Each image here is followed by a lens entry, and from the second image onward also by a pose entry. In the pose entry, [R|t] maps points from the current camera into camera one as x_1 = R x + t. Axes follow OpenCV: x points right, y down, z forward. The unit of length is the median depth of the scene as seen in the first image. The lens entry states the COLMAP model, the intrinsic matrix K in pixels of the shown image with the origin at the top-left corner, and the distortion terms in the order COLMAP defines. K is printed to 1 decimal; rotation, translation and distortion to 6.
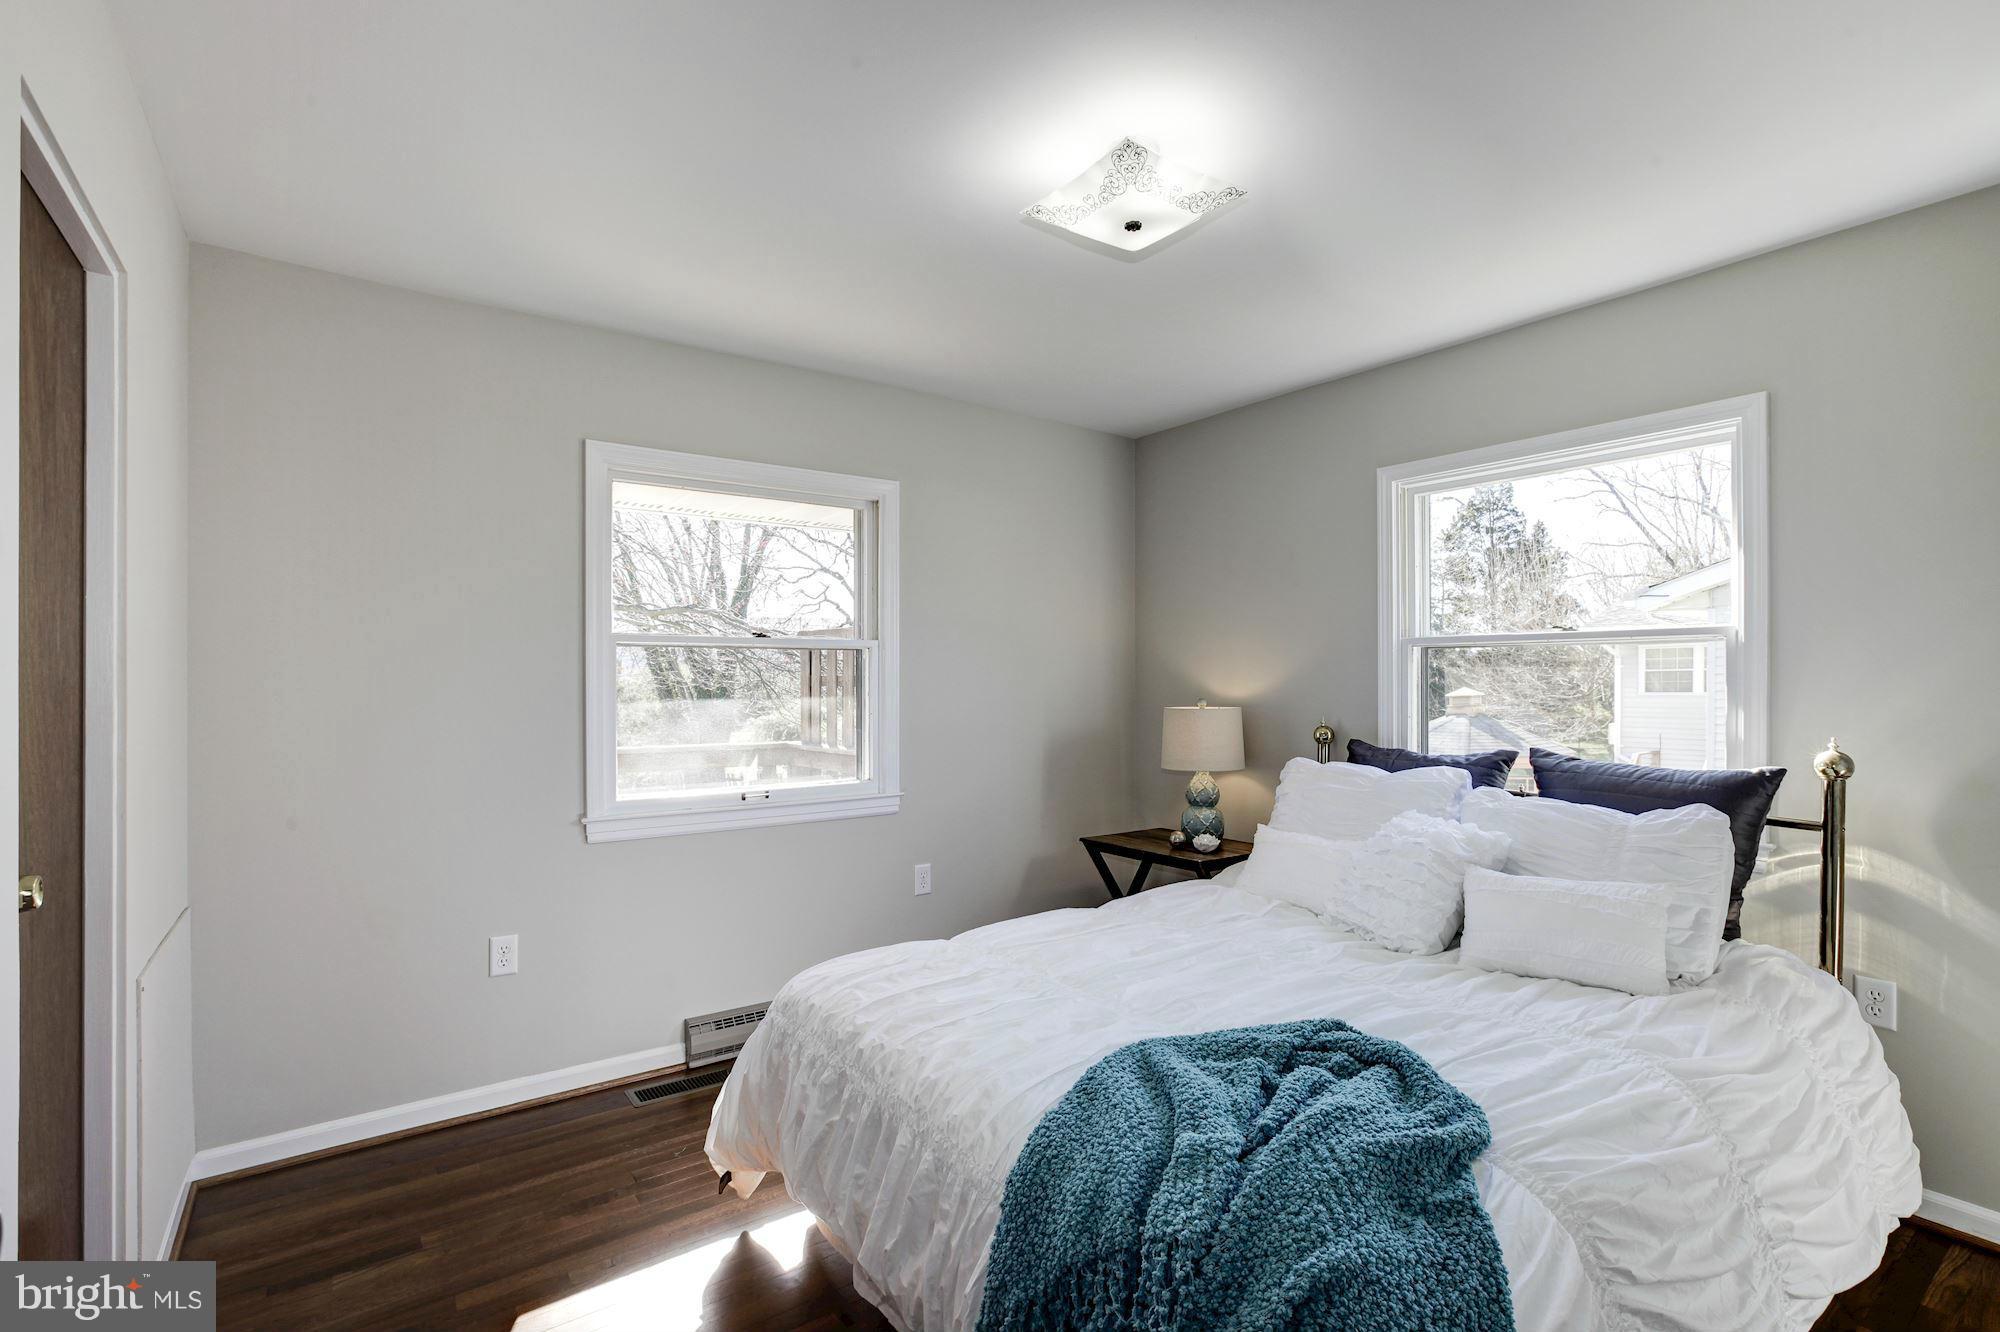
lens RADIAL K [[926.0, 0, 1000.0], [0, 926.0, 666.0], [0, 0, 1]] dist [-0.000841, -0.000131]
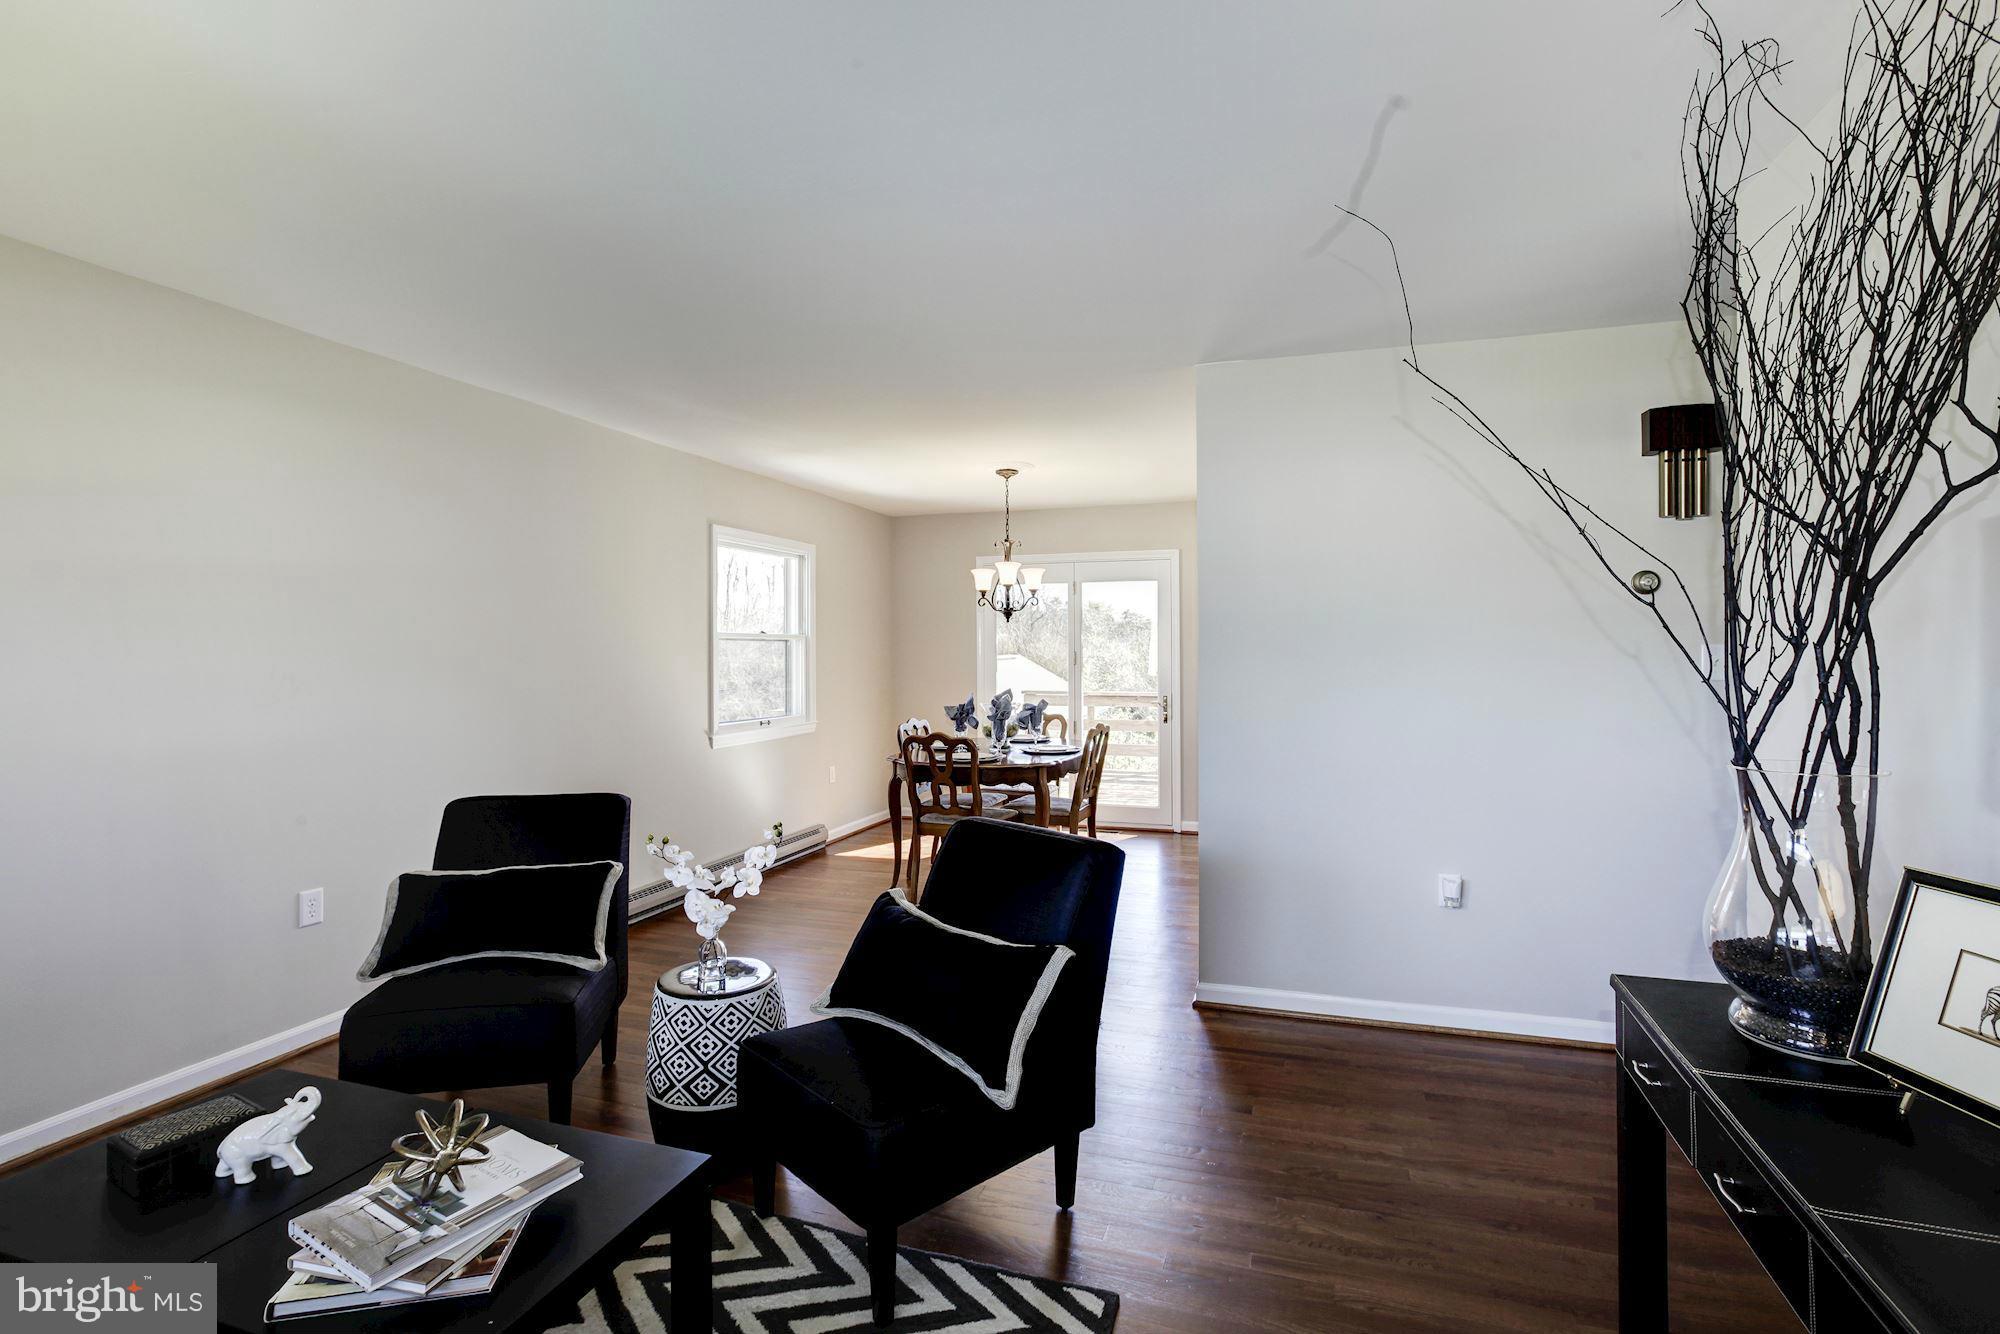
lens RADIAL K [[926.0, 0, 1000.0], [0, 926.0, 667.0], [0, 0, 1]] dist [-0.000841, -0.000131]
pose [[0.819218, -0.005409, 0.573457, -0.820317], [-0.002282, 0.999917, 0.012690, 0.009038], [-0.573478, -0.011705, 0.819137, -0.654044]]
